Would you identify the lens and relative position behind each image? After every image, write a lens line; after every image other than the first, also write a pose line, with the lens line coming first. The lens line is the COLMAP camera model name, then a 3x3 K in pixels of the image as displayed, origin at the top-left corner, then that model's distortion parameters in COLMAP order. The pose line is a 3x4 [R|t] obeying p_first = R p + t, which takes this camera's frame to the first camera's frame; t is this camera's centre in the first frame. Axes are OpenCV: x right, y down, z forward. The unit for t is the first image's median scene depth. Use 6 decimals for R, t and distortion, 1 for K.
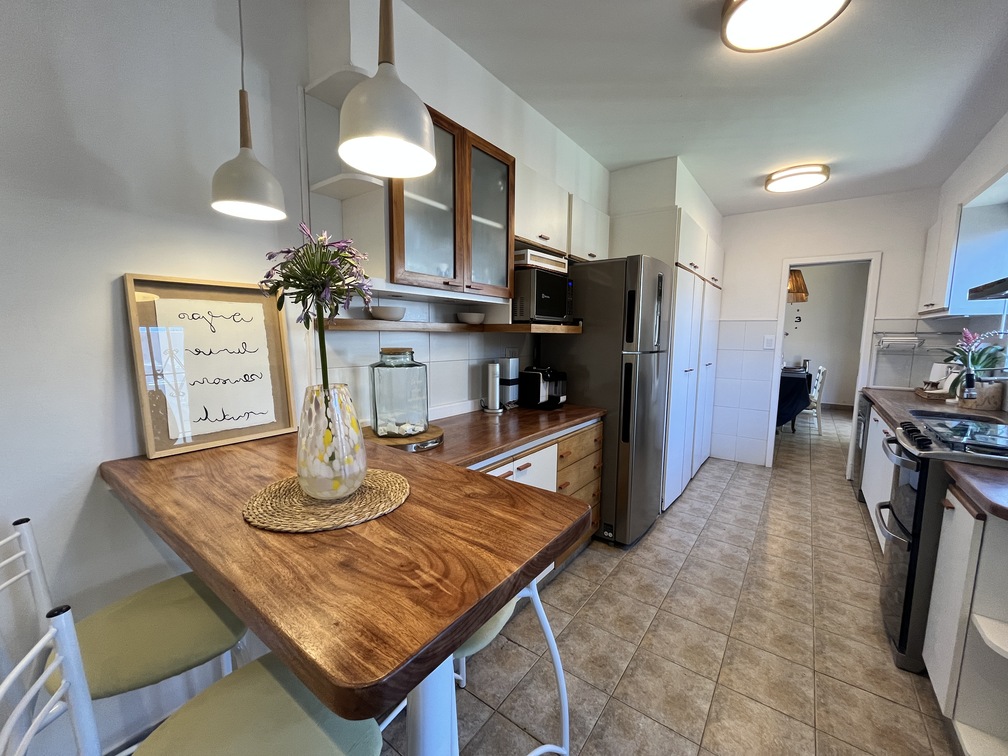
lens RADIAL K [[408.0, 0, 503.6], [0, 408.0, 380.7], [0, 0, 1]] dist [-0.004172, -0.000203]
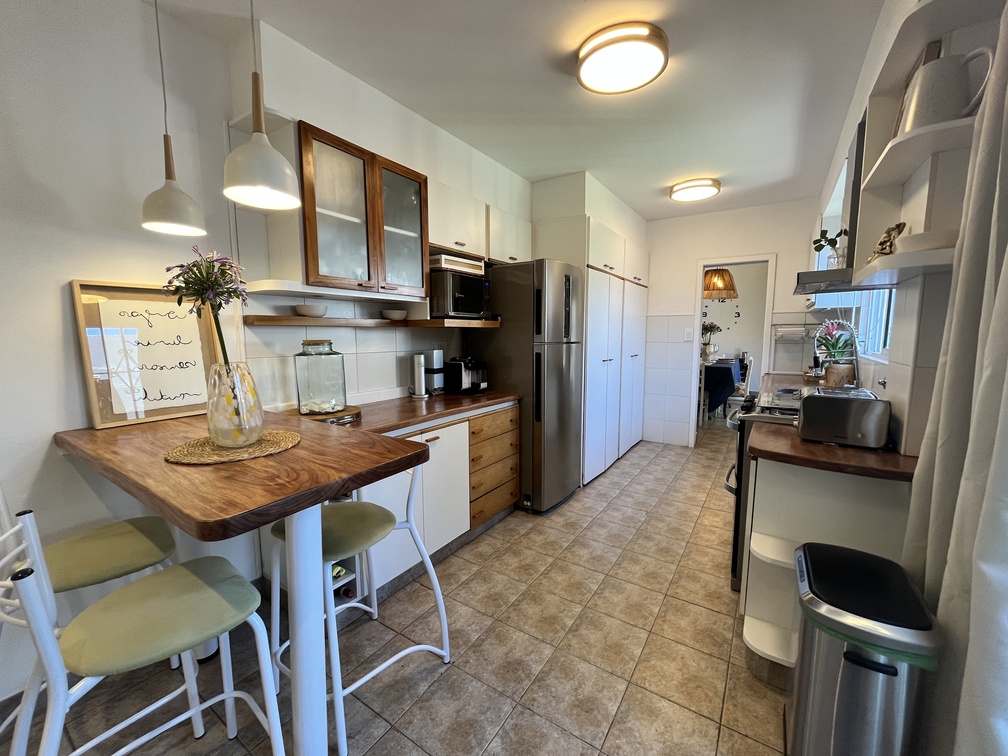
lens RADIAL K [[408.0, 0, 503.8], [0, 408.0, 380.8], [0, 0, 1]] dist [-0.004172, -0.000203]
pose [[0.998455, -0.019674, 0.051962, 0.178713], [0.019604, 0.999806, 0.001857, 0.039071], [-0.051988, -0.000836, 0.998647, -0.174677]]
